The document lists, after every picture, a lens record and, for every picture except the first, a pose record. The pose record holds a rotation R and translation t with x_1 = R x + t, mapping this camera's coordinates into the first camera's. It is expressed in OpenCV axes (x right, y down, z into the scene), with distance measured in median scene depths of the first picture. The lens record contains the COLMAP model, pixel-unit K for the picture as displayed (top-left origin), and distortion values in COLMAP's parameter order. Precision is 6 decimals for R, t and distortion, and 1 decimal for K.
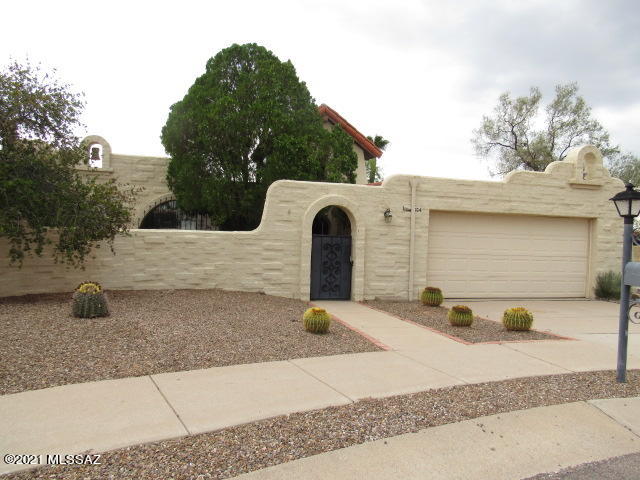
lens RADIAL K [[455.1, 0, 320.0], [0, 455.1, 240.0], [0, 0, 1]] dist [-0.024160, -0.000307]
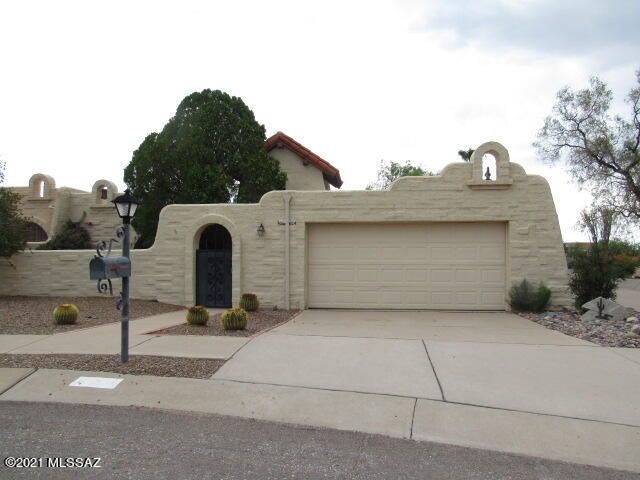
lens RADIAL K [[452.7, 0, 320.0], [0, 452.7, 240.0], [0, 0, 1]] dist [-0.022492, 0.004224]
pose [[0.938206, -0.044283, -0.343232, 0.648815], [0.025895, 0.997982, -0.057974, 0.036104], [0.345106, 0.045504, 0.937460, 0.037494]]
